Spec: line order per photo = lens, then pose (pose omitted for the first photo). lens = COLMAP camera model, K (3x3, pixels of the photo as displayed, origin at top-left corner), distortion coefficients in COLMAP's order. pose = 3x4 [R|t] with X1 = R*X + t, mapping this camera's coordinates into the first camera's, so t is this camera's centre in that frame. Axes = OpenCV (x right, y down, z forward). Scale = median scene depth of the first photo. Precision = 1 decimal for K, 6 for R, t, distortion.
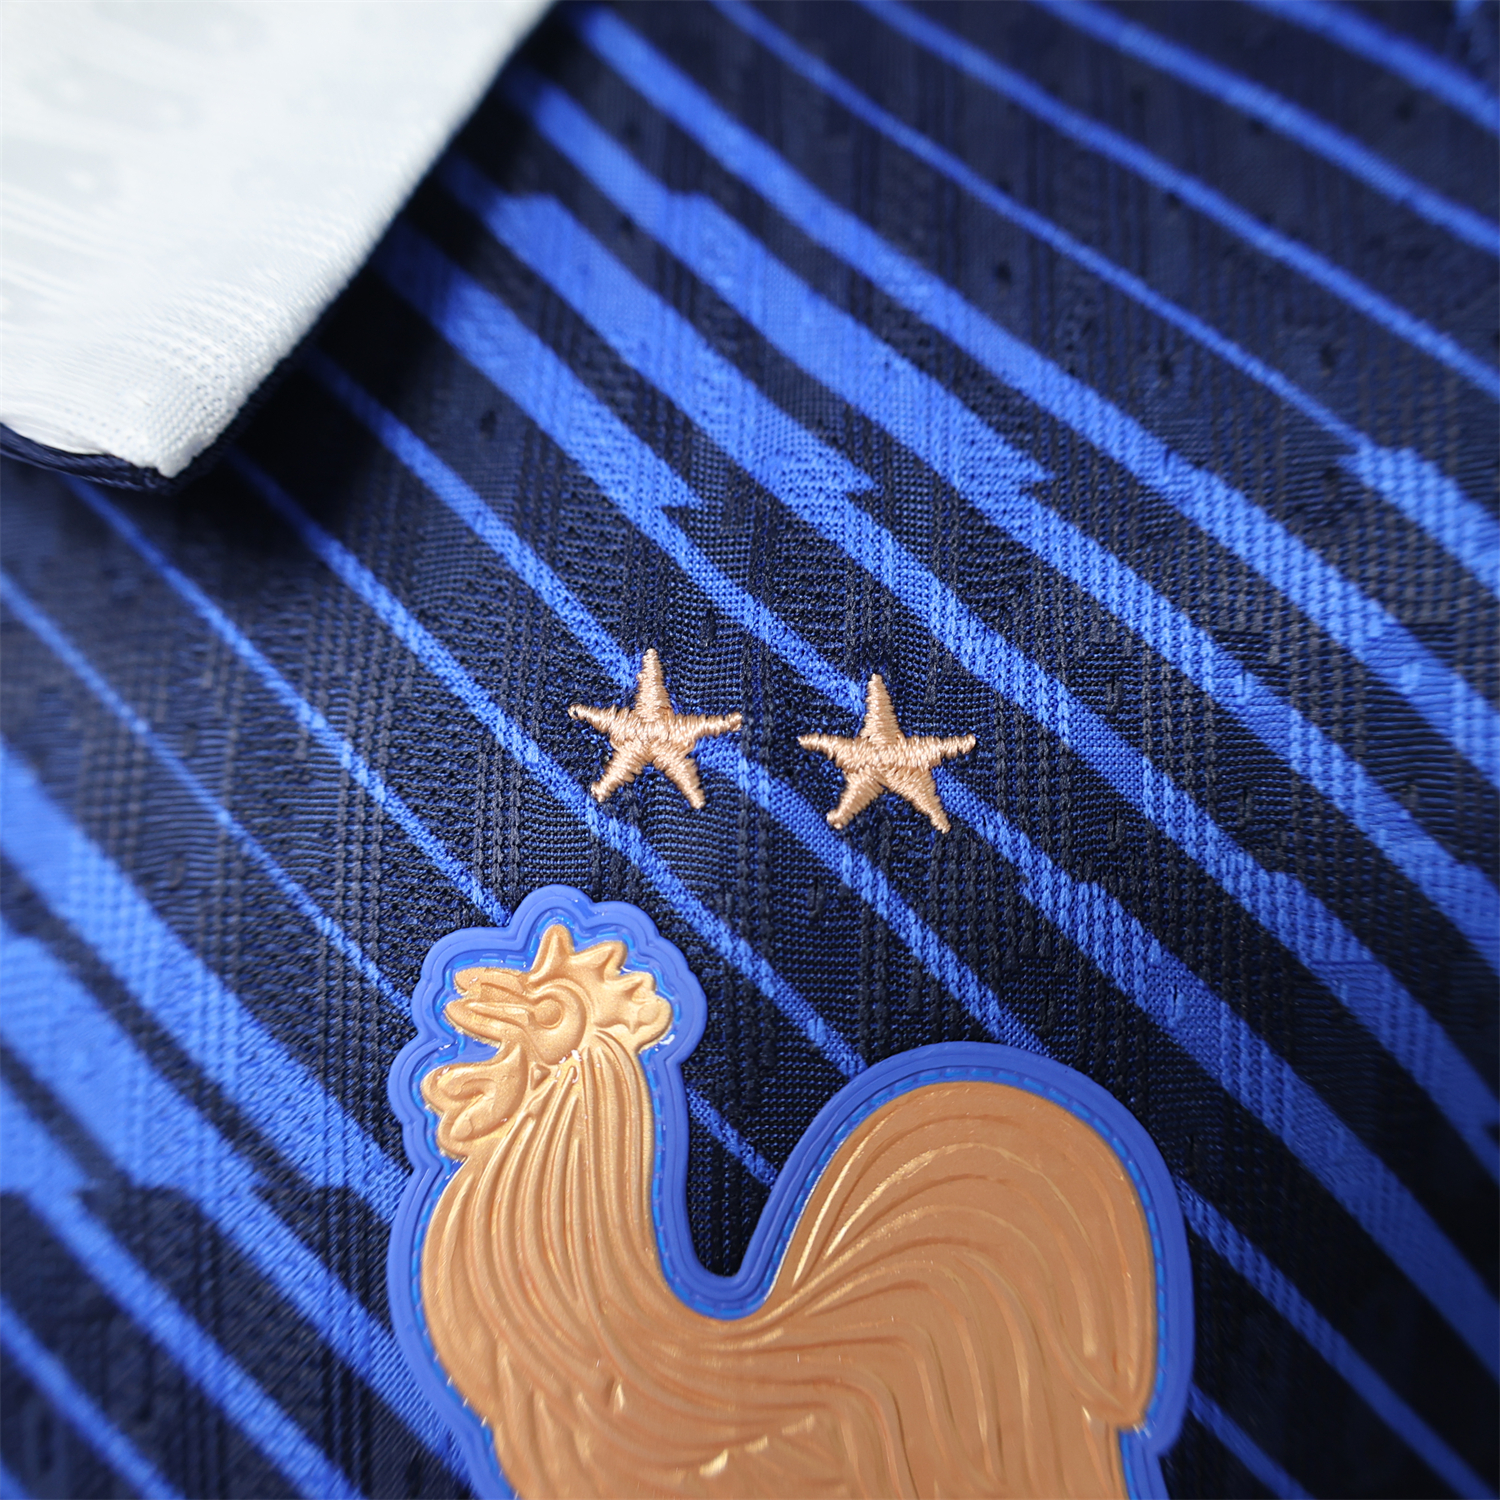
lens RADIAL K [[1545.0, 0, 751.4], [0, 1545.0, 756.3], [0, 0, 1]] dist [-0.006808, 0.000000]
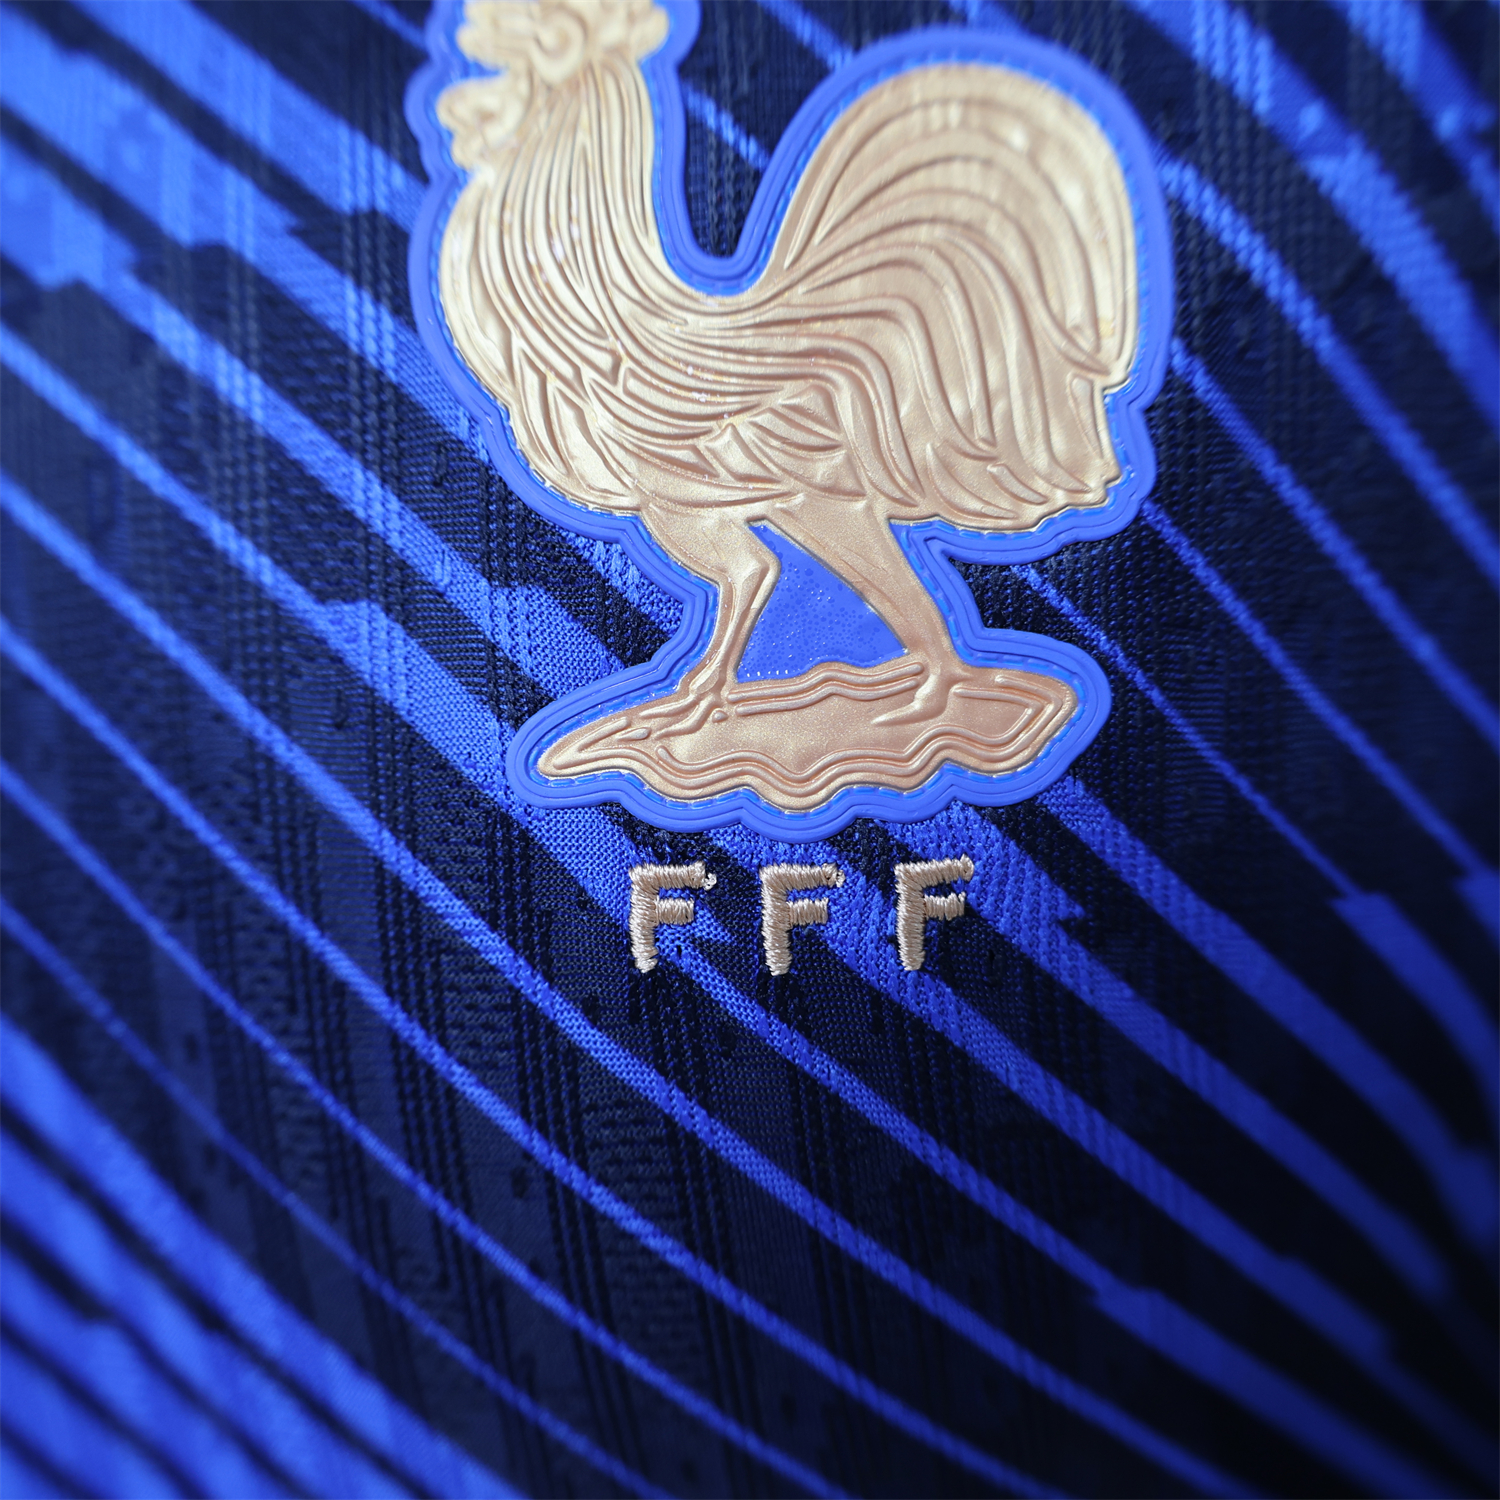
lens RADIAL K [[1545.0, 0, 754.1], [0, 1545.0, 745.2], [0, 0, 1]] dist [-0.006808, 0.000000]
pose [[0.997869, -0.027478, -0.059184, 0.057422], [0.028364, 0.999497, 0.014186, 0.654805], [0.058765, -0.015834, 0.998146, -0.056662]]
